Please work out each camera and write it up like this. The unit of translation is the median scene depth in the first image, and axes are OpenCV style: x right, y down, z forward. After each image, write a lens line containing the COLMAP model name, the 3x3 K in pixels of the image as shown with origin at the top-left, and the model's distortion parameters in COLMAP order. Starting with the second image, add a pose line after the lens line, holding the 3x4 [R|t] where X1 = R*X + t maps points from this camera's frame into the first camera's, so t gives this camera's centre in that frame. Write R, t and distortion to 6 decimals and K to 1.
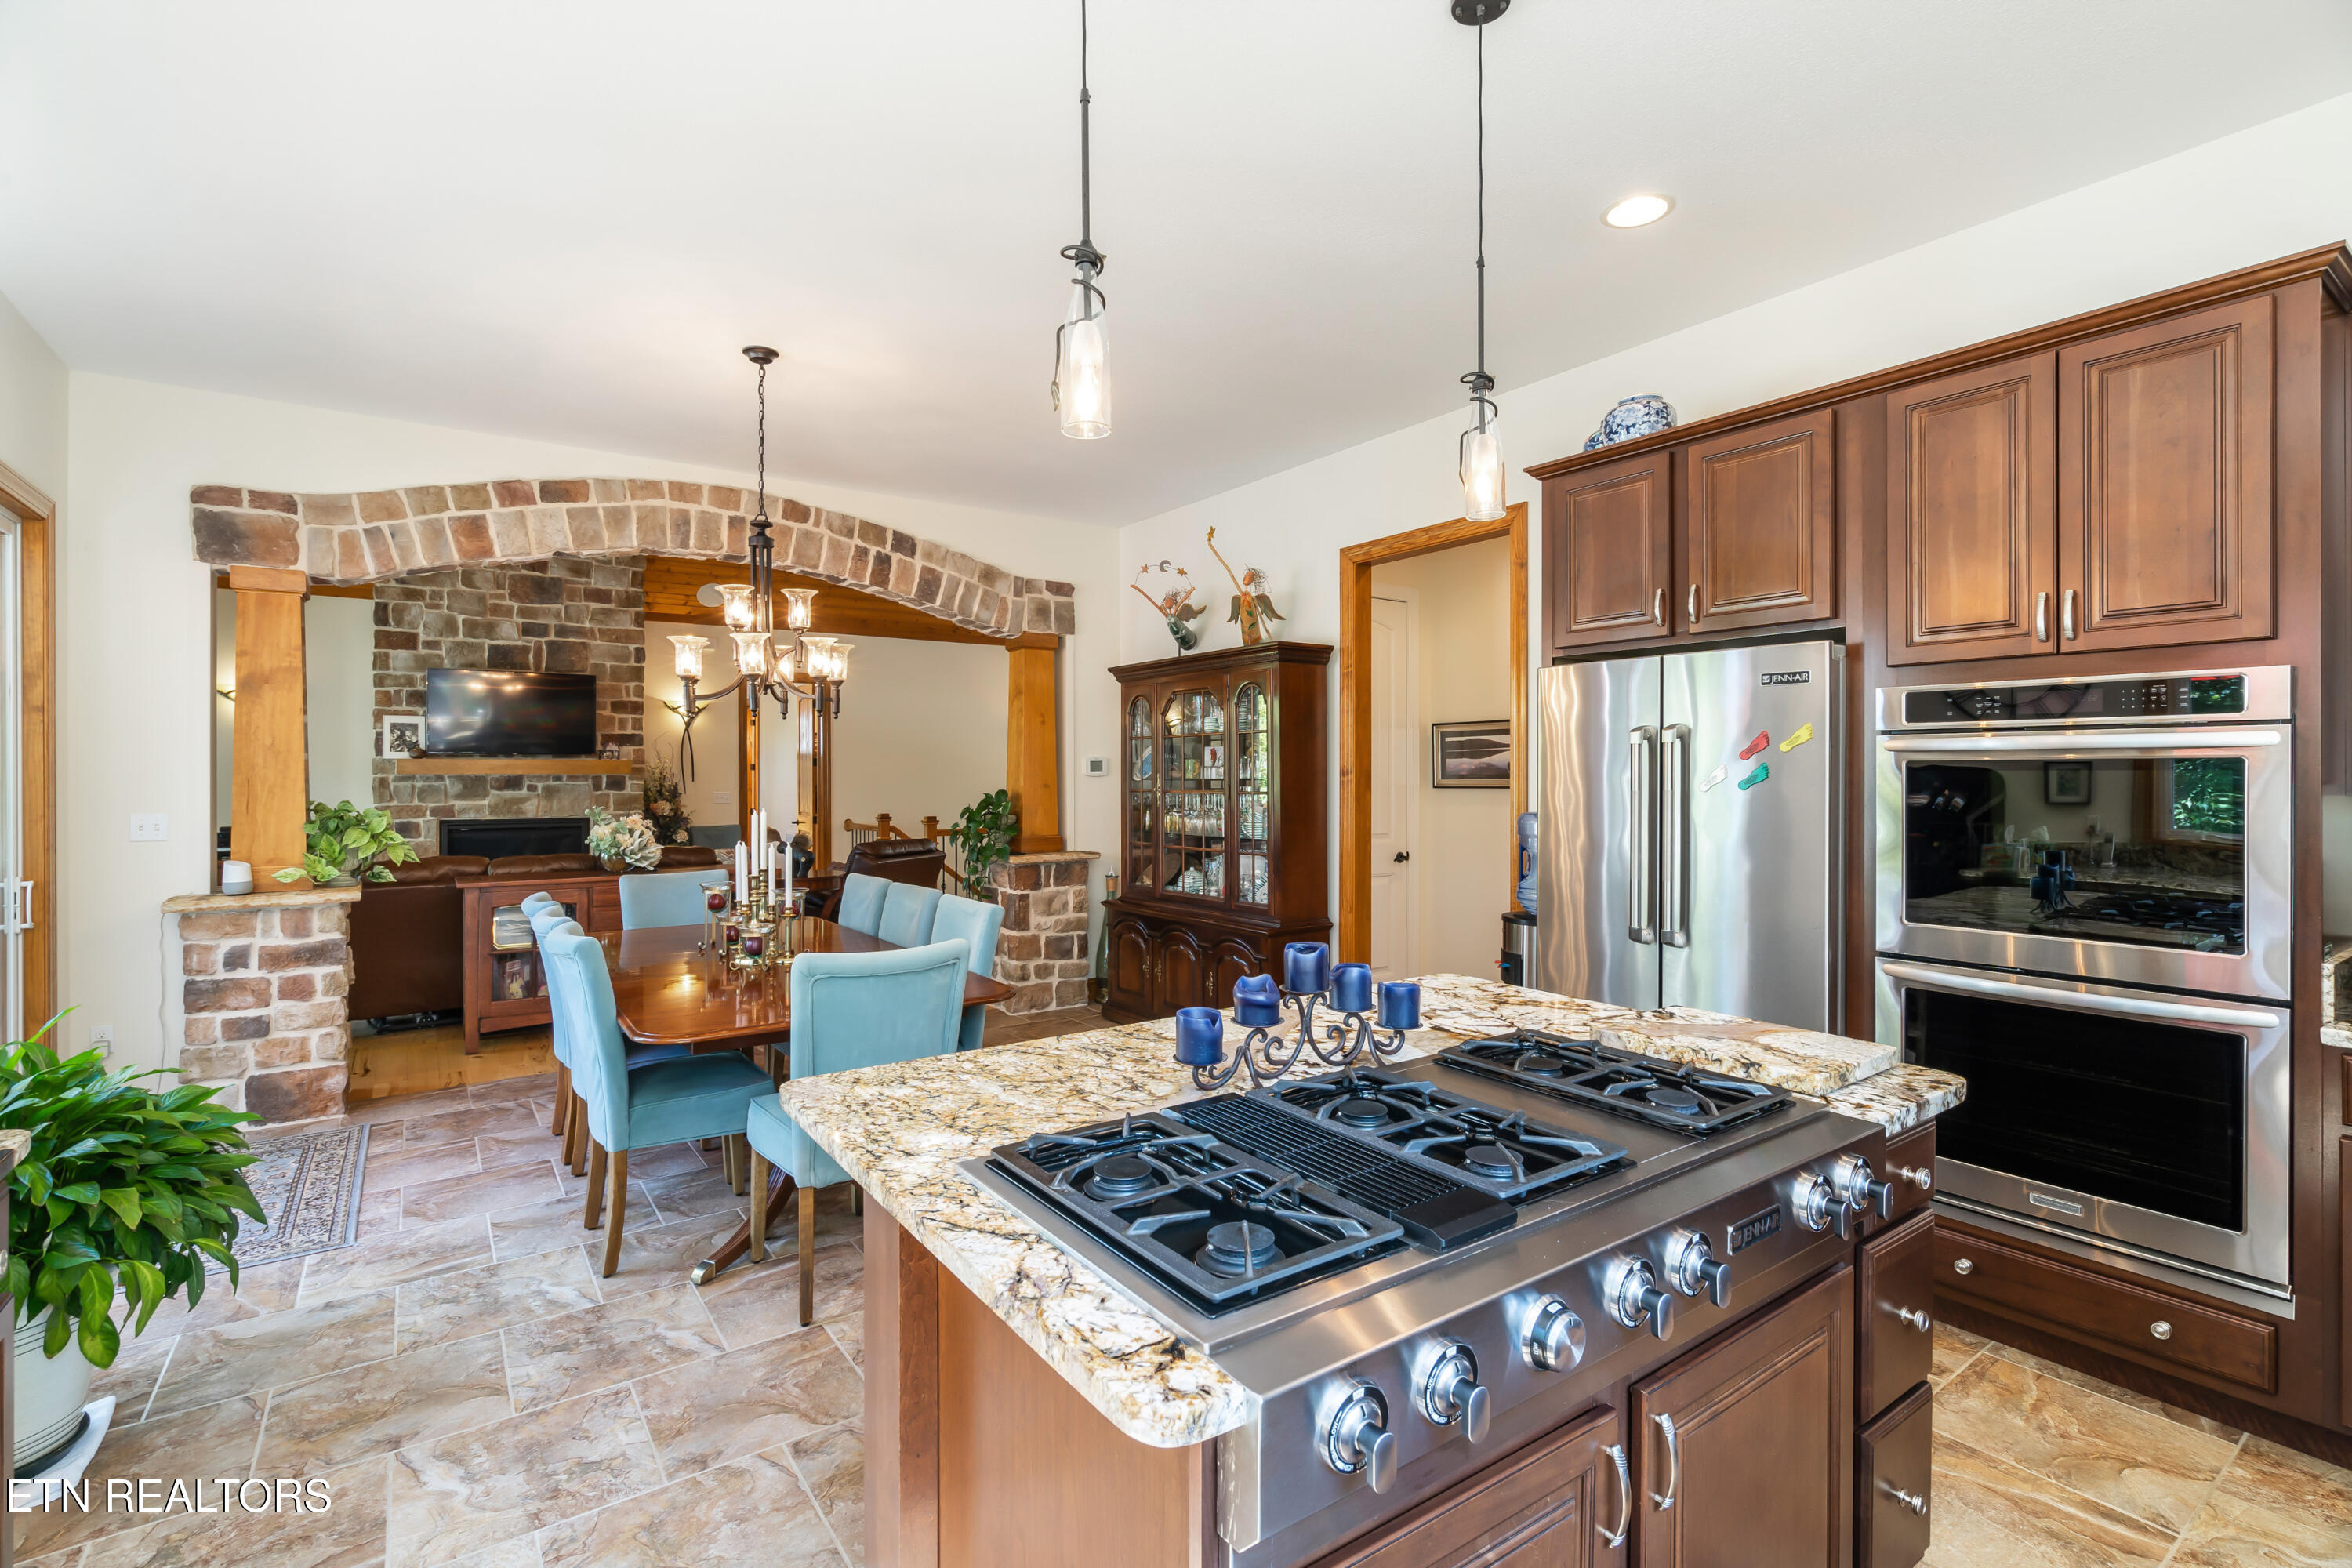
lens RADIAL K [[1063.3, 0, 1157.1], [0, 1063.3, 764.1], [0, 0, 1]] dist [0.005948, -0.000463]
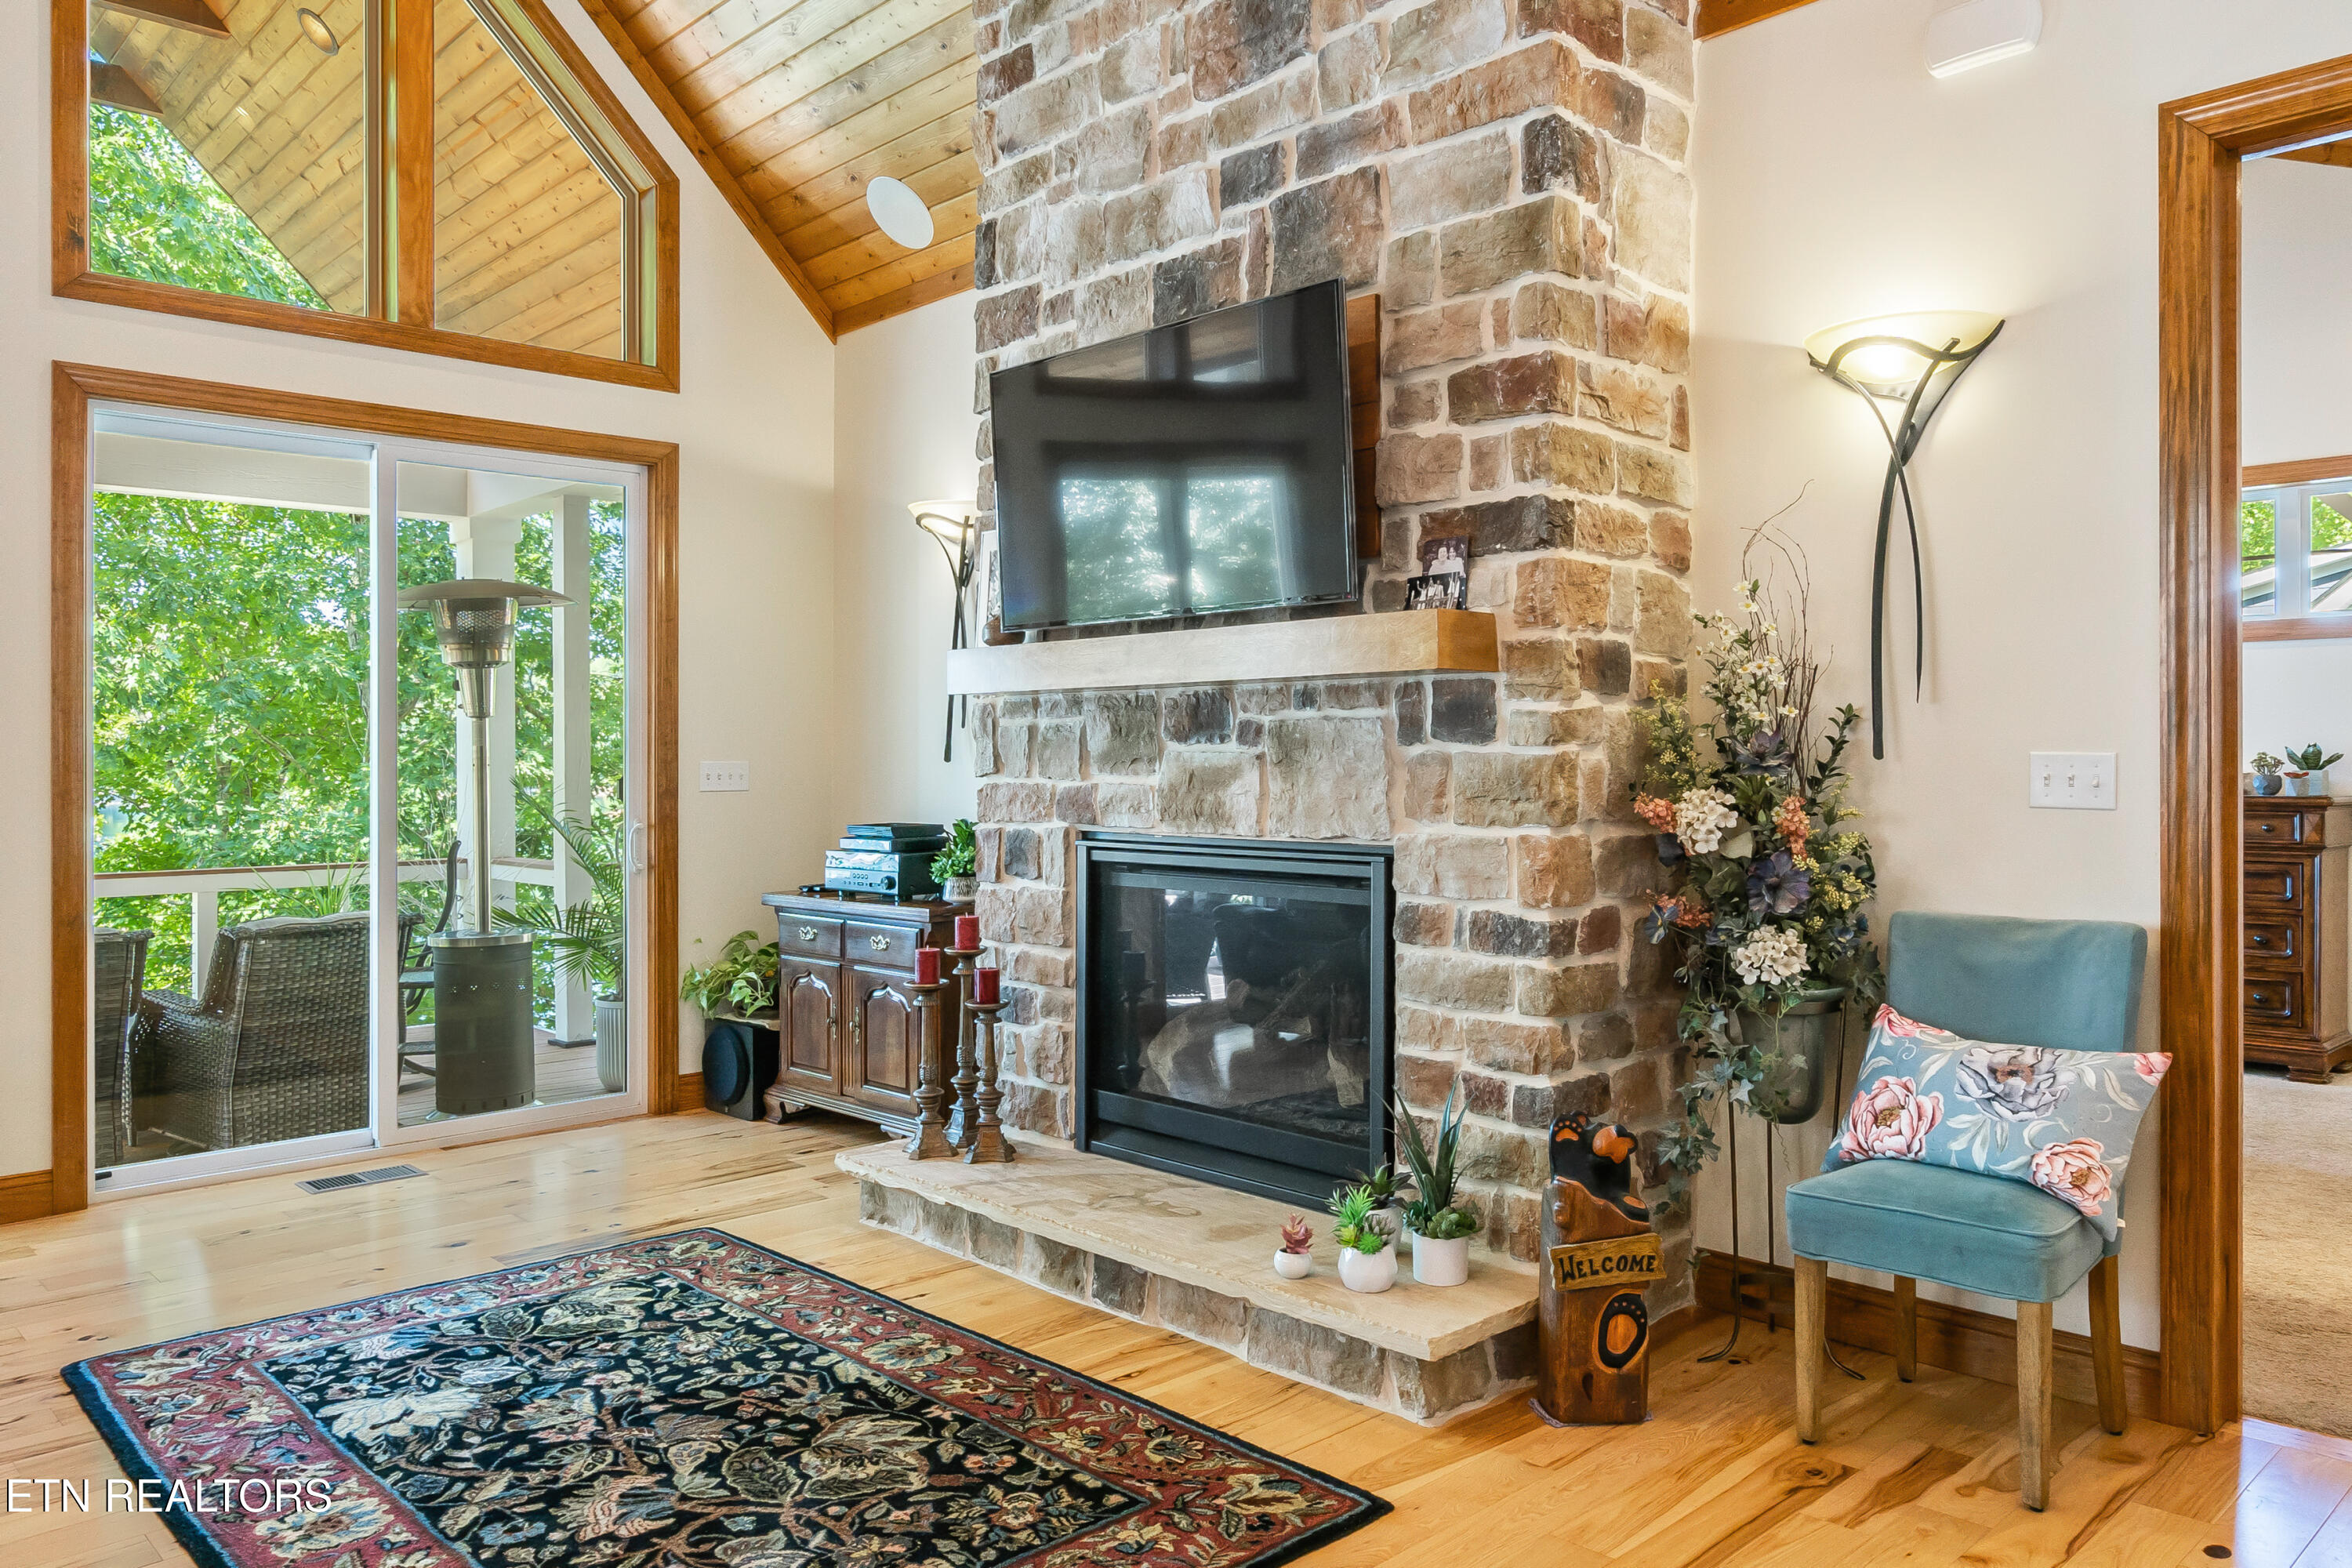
lens RADIAL K [[1667.3, 0, 1163.9], [0, 1667.3, 757.3], [0, 0, 1]] dist [0.008807, 0.000380]
pose [[0.154551, 0.004149, -0.987976, -0.211103], [0.020895, 0.999754, 0.007467, 0.035725], [0.987764, -0.021798, 0.154427, 1.290134]]
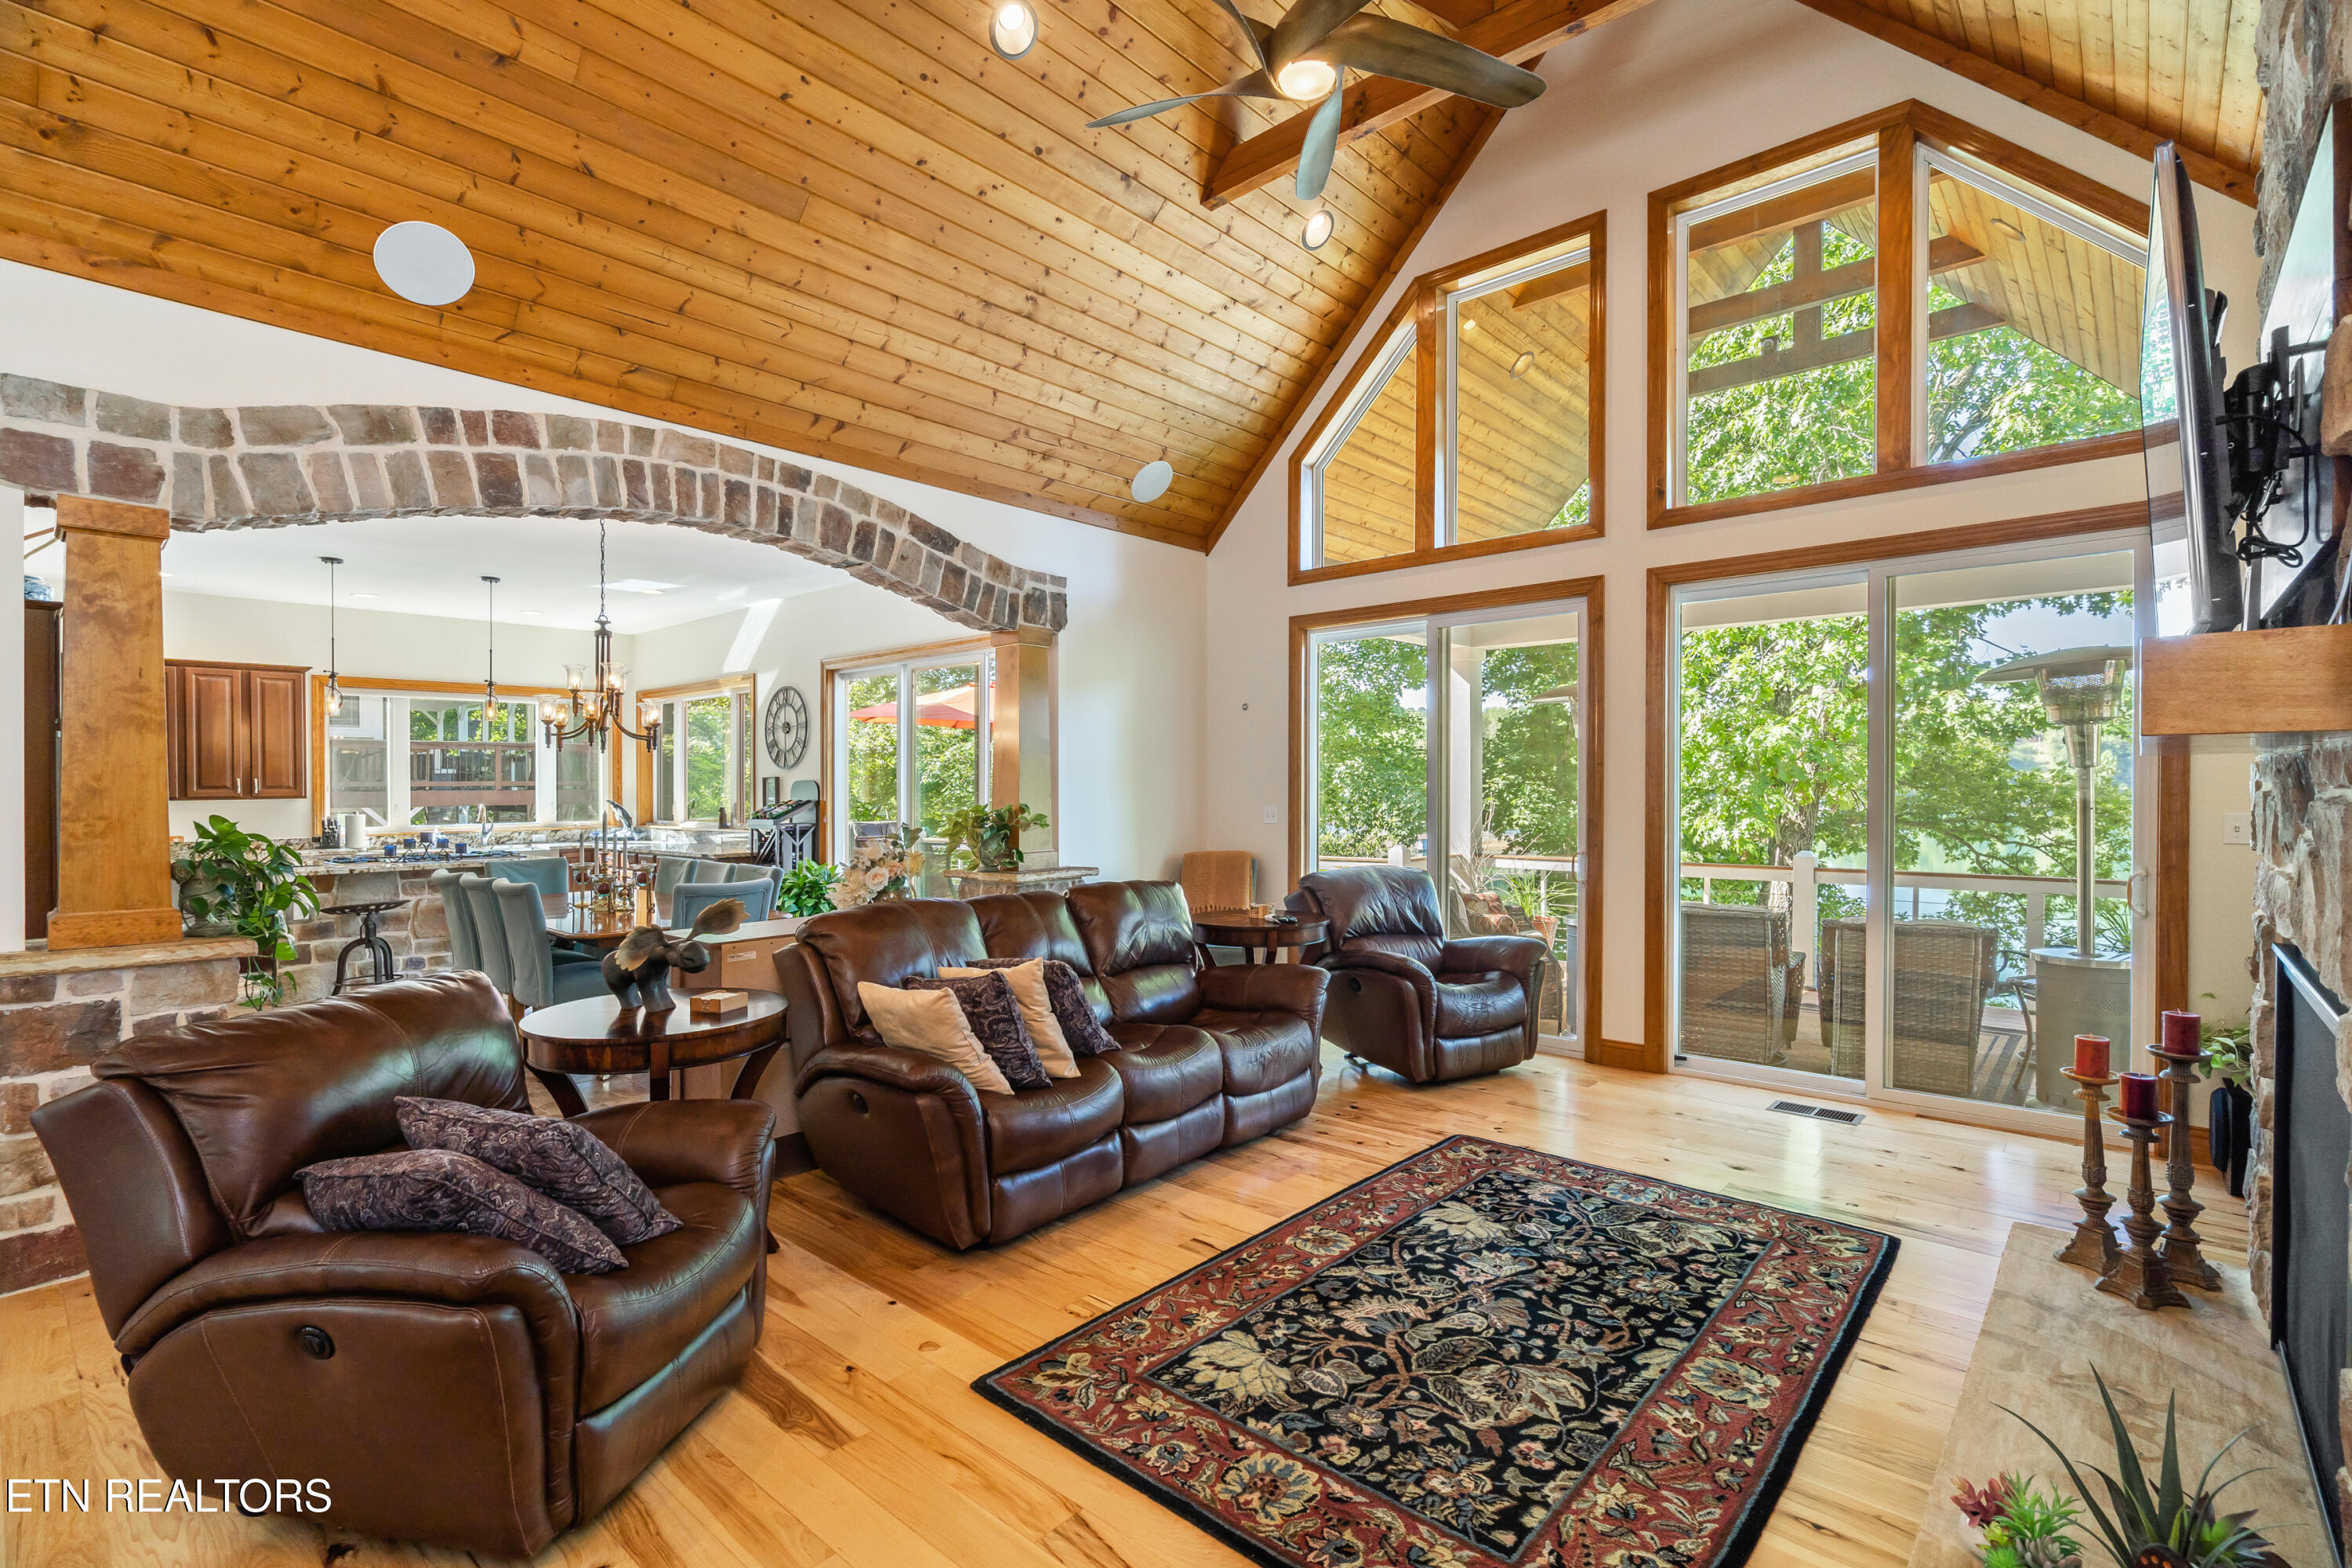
lens RADIAL K [[1063.3, 0, 1169.5], [0, 1063.3, 790.3], [0, 0, 1]] dist [0.005948, -0.000463]
pose [[-0.969089, 0.009908, -0.246510, -0.469330], [0.012907, 0.999861, -0.010553, 0.025404], [0.246372, -0.013408, -0.969083, 1.597011]]
